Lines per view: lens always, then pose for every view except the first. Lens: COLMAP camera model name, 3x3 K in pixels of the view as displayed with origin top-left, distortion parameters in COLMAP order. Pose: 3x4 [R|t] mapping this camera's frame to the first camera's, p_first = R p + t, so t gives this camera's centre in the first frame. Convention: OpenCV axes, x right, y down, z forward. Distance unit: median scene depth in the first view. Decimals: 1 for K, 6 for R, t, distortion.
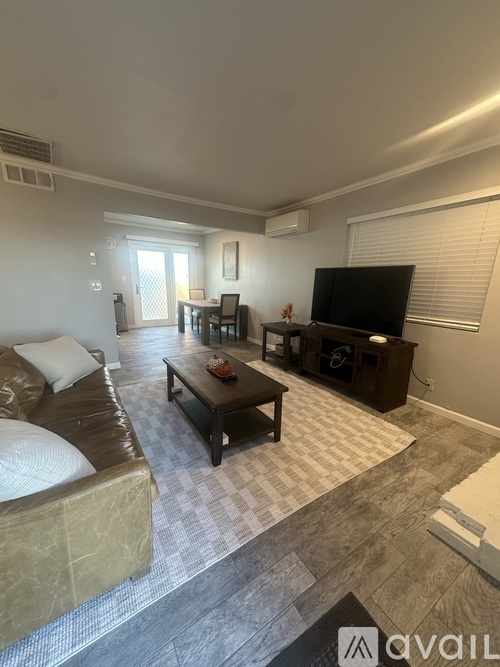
lens RADIAL K [[266.5, 0, 250.2], [0, 266.5, 336.5], [0, 0, 1]] dist [0.086782, -0.000184]
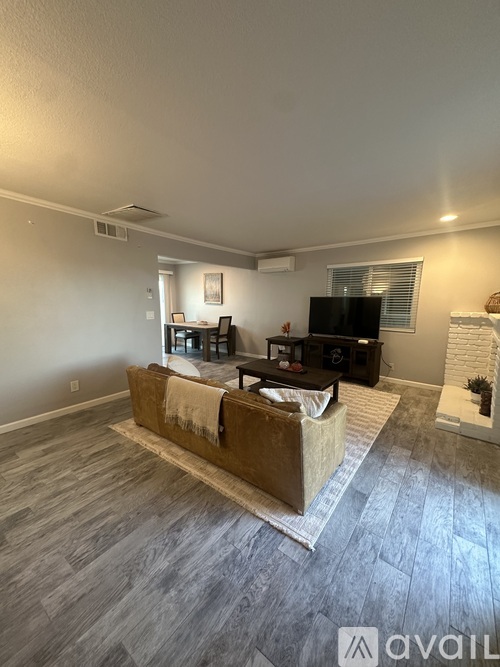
lens RADIAL K [[268.2, 0, 250.0], [0, 268.2, 333.5], [0, 0, 1]] dist [0.107657, 0.000047]
pose [[0.938868, -0.060324, 0.338951, -0.565234], [0.087626, 0.993977, -0.065816, 0.008122], [-0.332939, 0.091493, 0.938499, -0.236756]]
